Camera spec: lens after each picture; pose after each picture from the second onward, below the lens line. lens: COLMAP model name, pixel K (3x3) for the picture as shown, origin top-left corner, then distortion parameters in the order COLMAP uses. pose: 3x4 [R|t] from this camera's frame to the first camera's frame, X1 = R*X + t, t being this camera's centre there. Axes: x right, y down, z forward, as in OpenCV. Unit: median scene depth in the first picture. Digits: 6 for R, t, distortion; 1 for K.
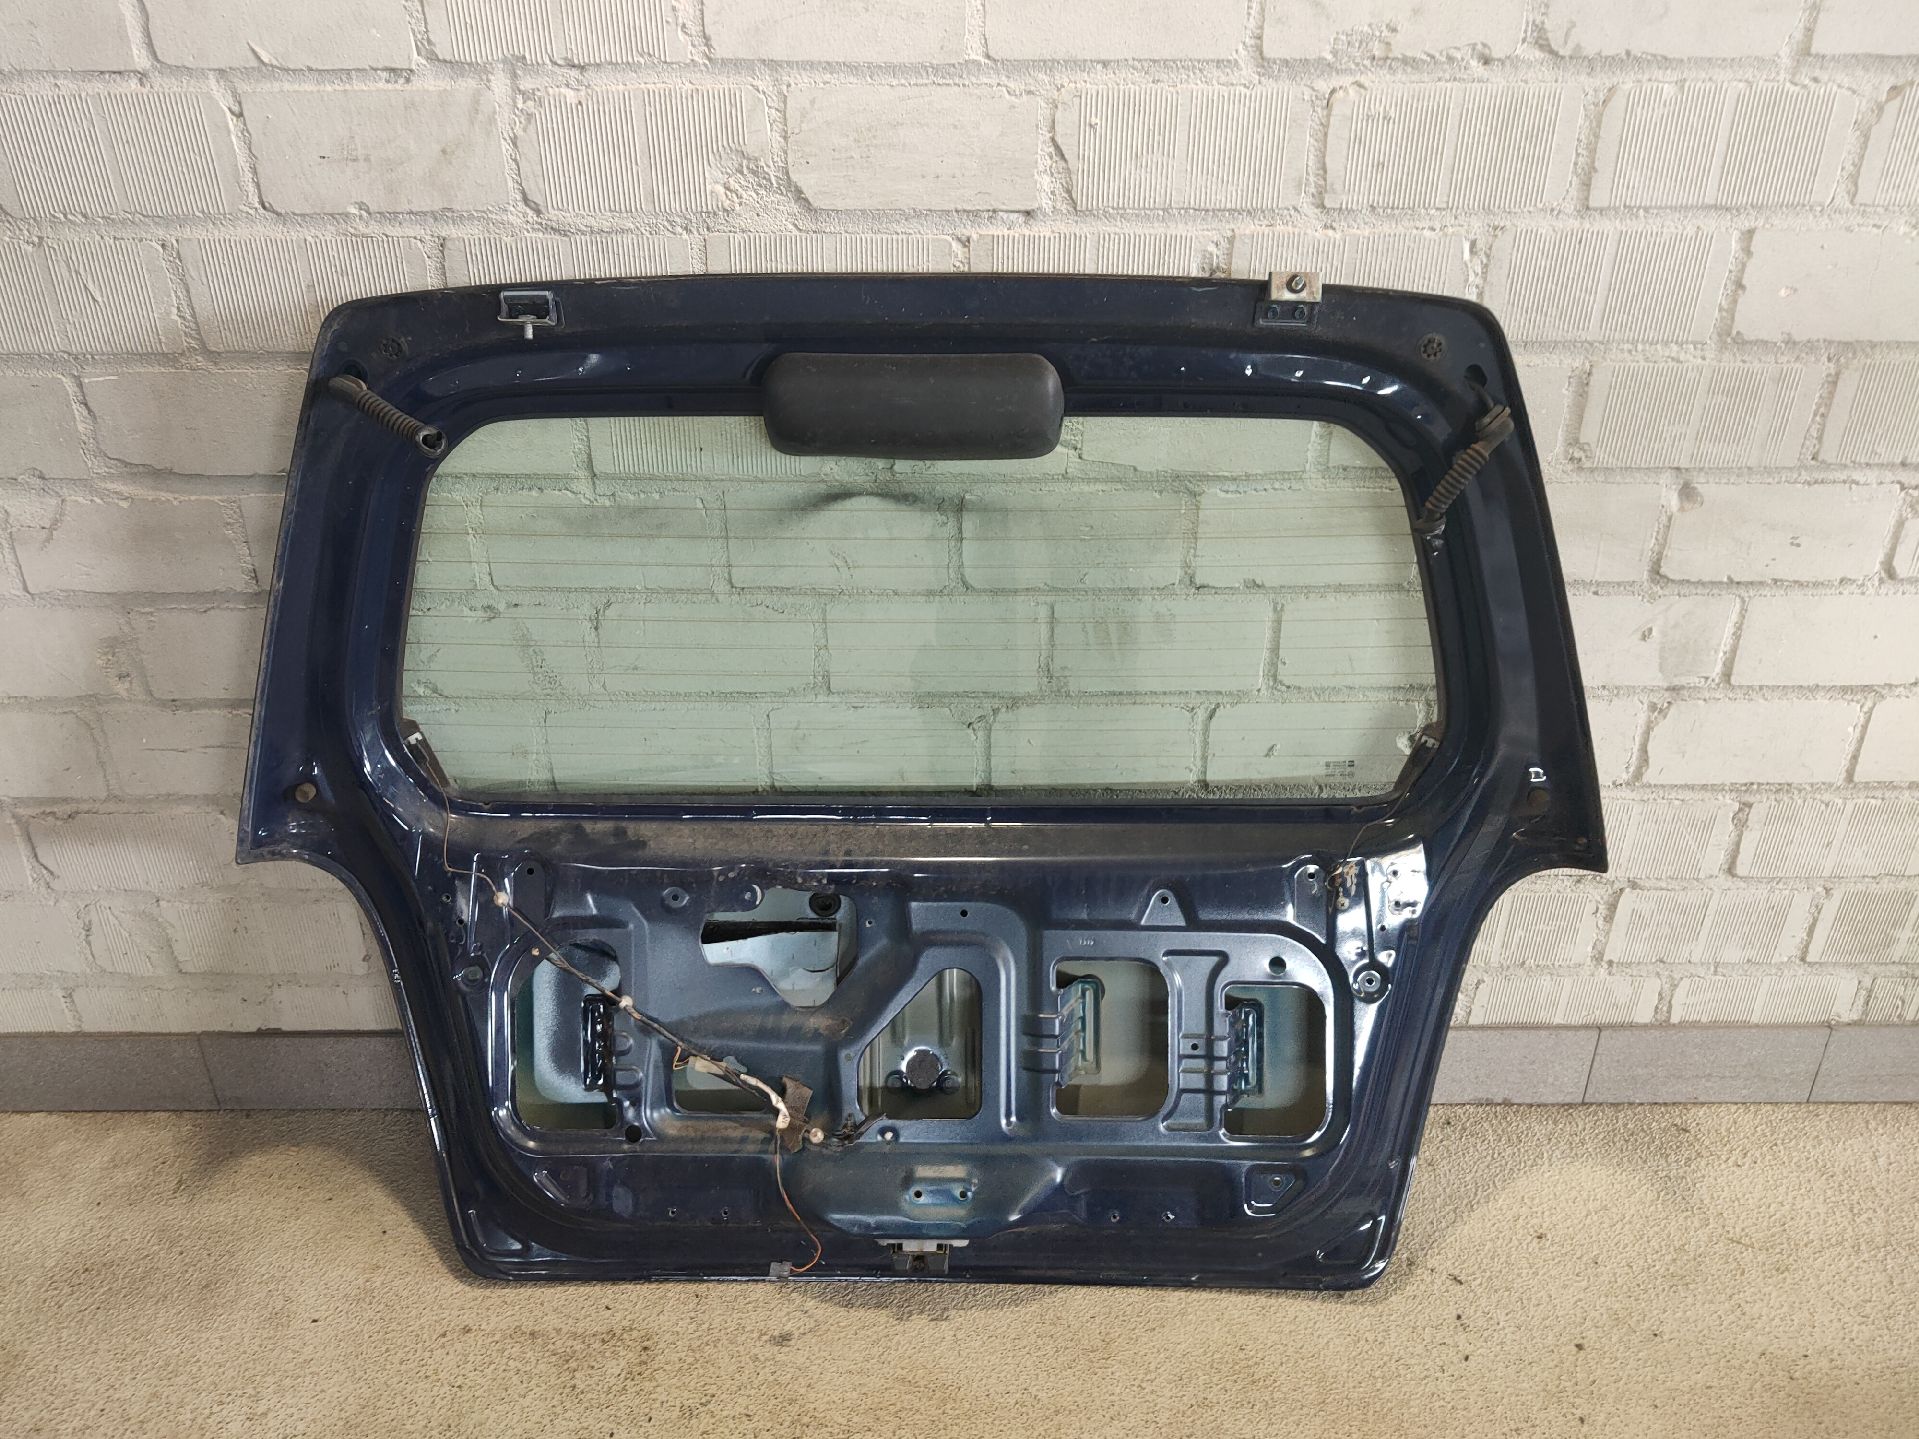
lens RADIAL K [[1492.8, 0, 959.2], [0, 1492.8, 734.7], [0, 0, 1]] dist [-0.004773, -0.002390]
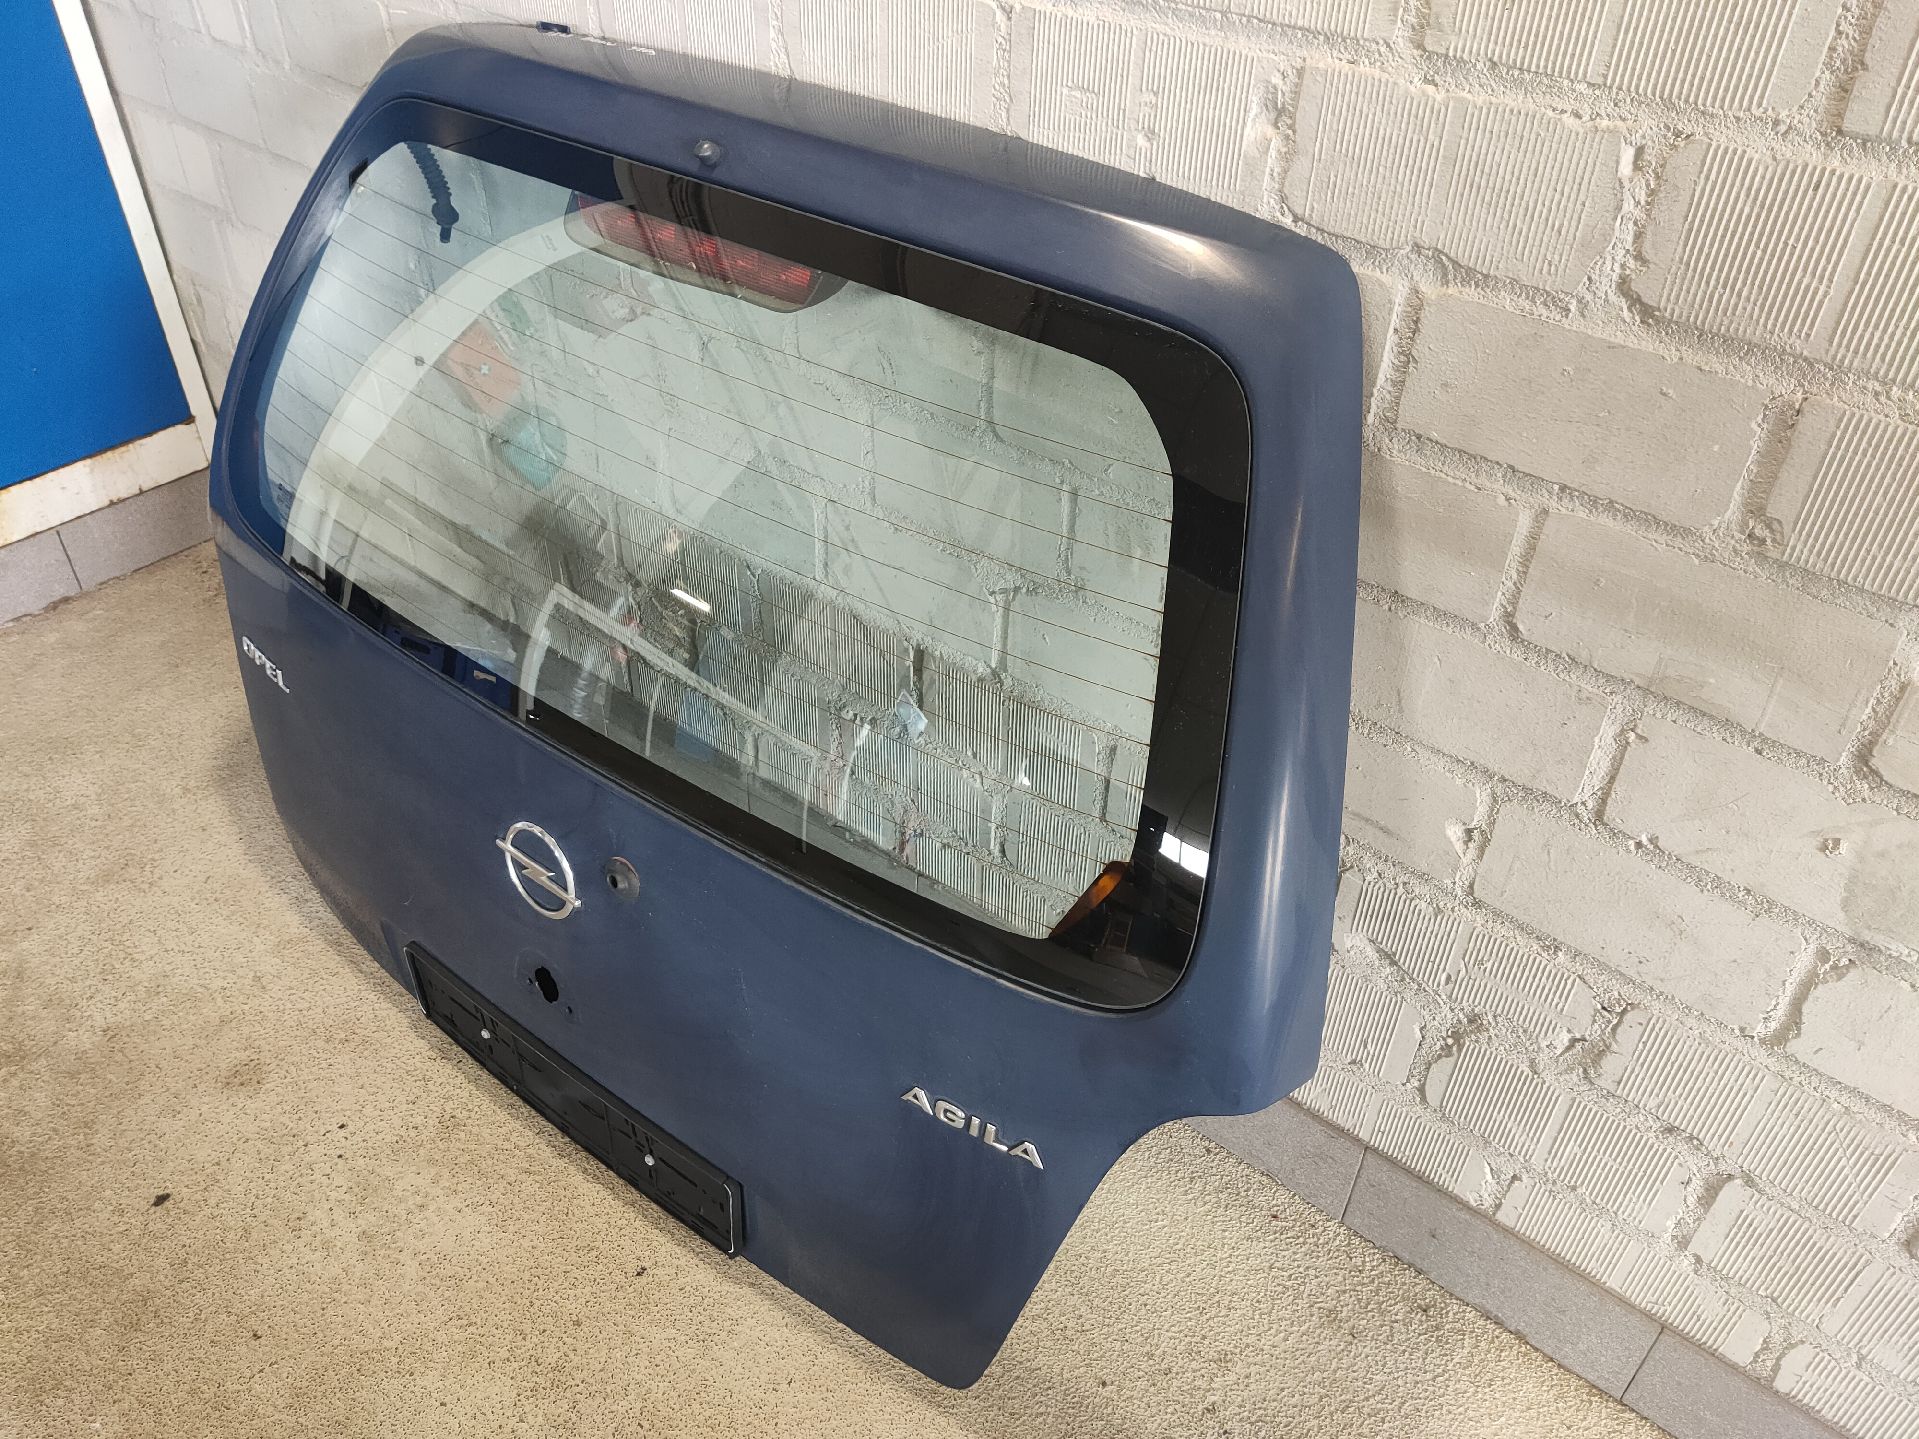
lens RADIAL K [[1479.2, 0, 964.2], [0, 1479.2, 733.1], [0, 0, 1]] dist [-0.008808, 0.004122]
pose [[0.763396, 0.412094, -0.497398, 0.546807], [-0.331442, 0.910853, 0.245952, -0.165932], [0.554412, -0.022900, 0.831927, 0.318692]]
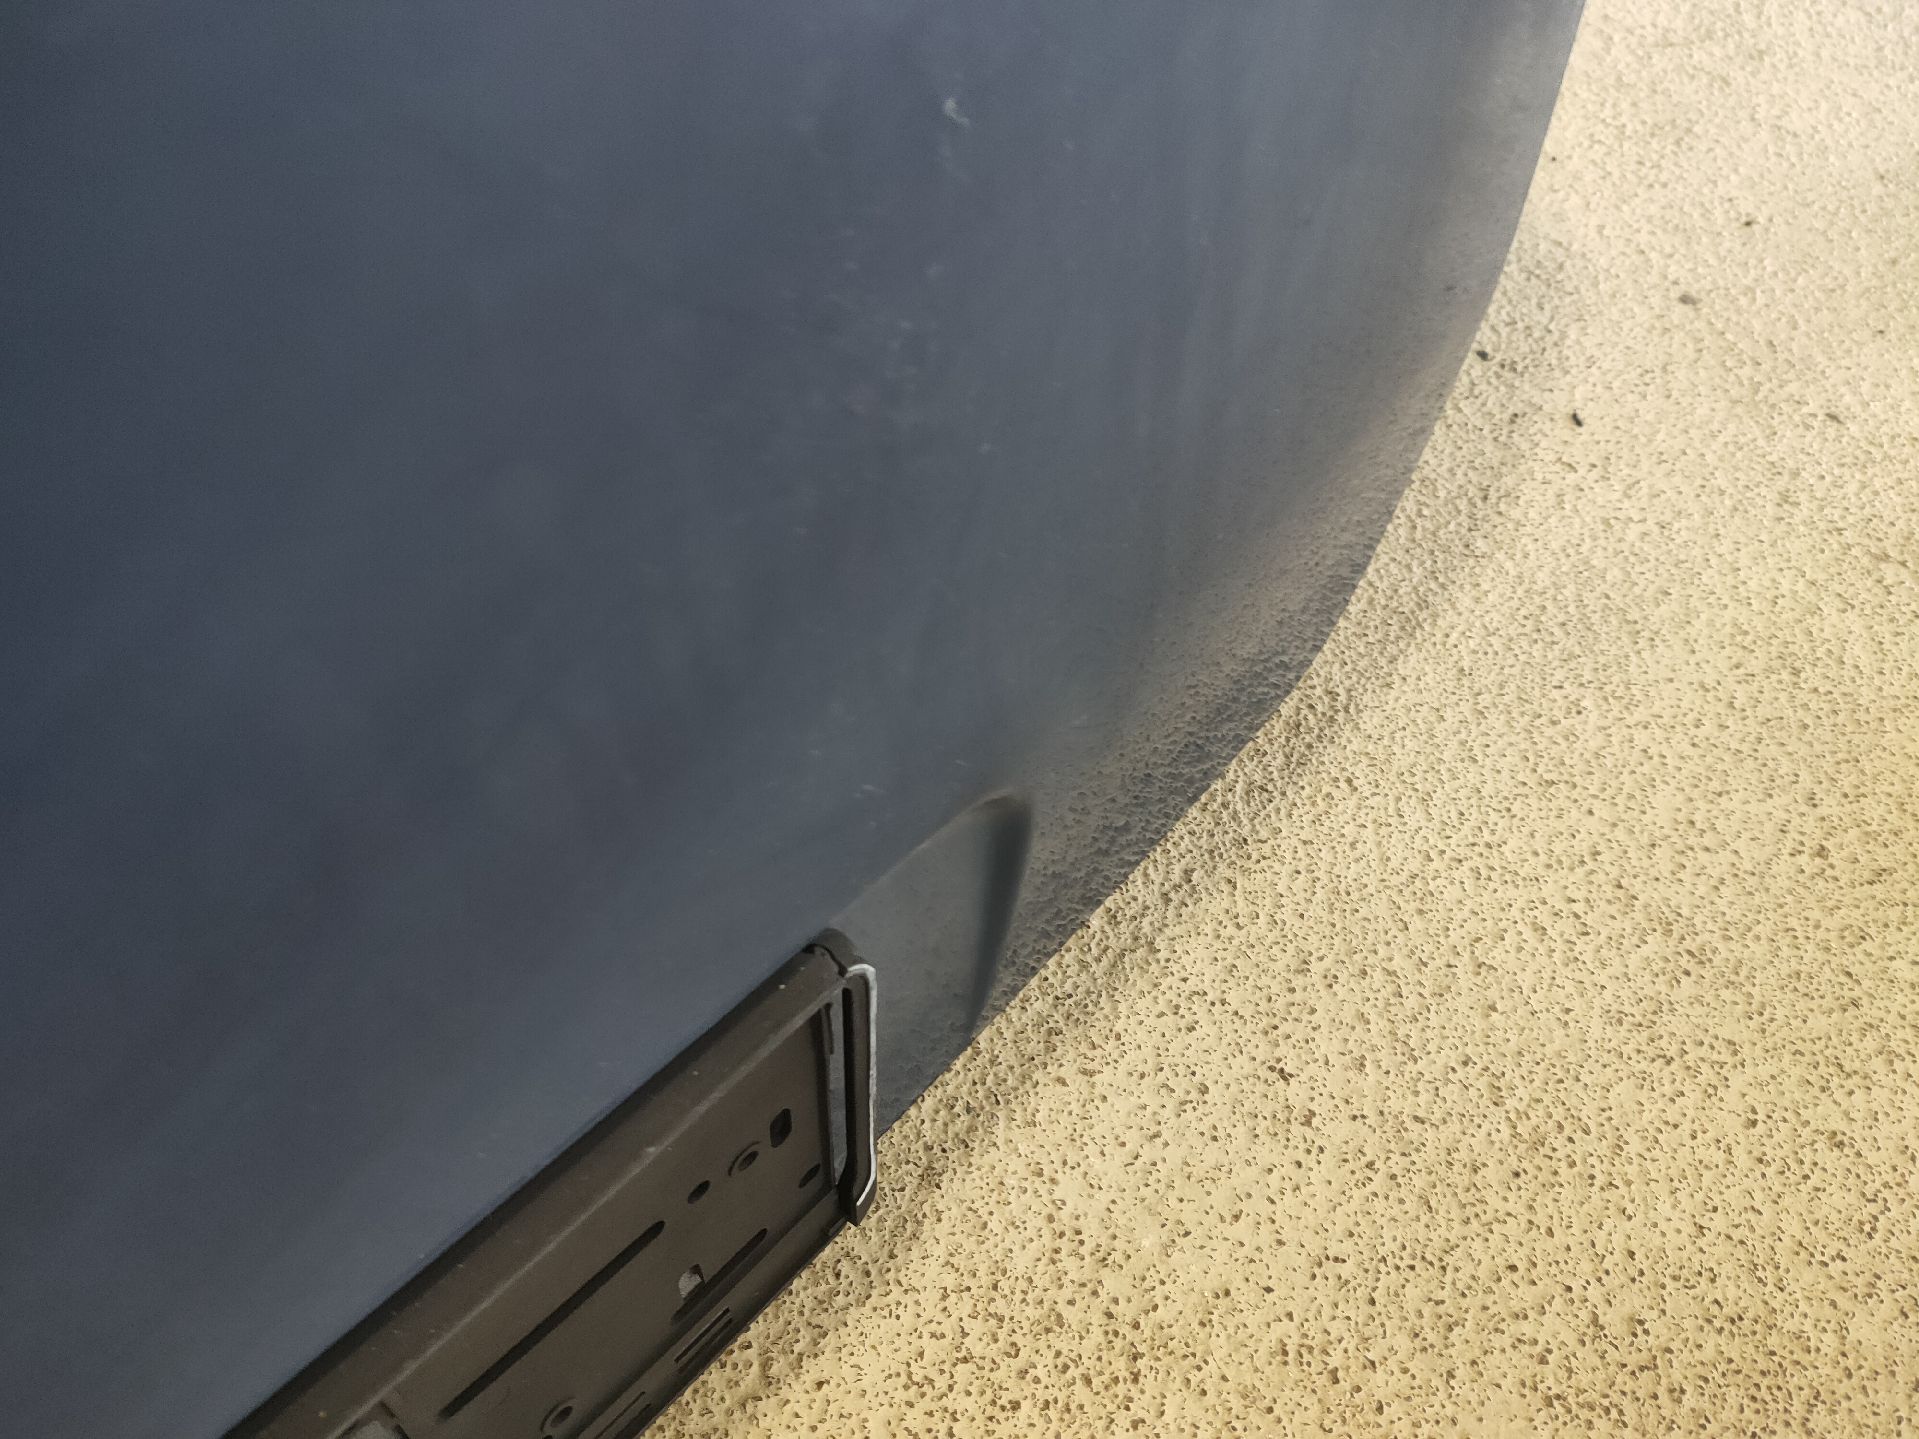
lens RADIAL K [[1492.8, 0, 959.2], [0, 1492.8, 734.7], [0, 0, 1]] dist [-0.004773, -0.002390]
pose [[0.723725, -0.501523, 0.474023, -0.021076], [0.274604, 0.839472, 0.468914, 0.288878], [-0.633100, -0.209195, 0.745266, 0.893957]]
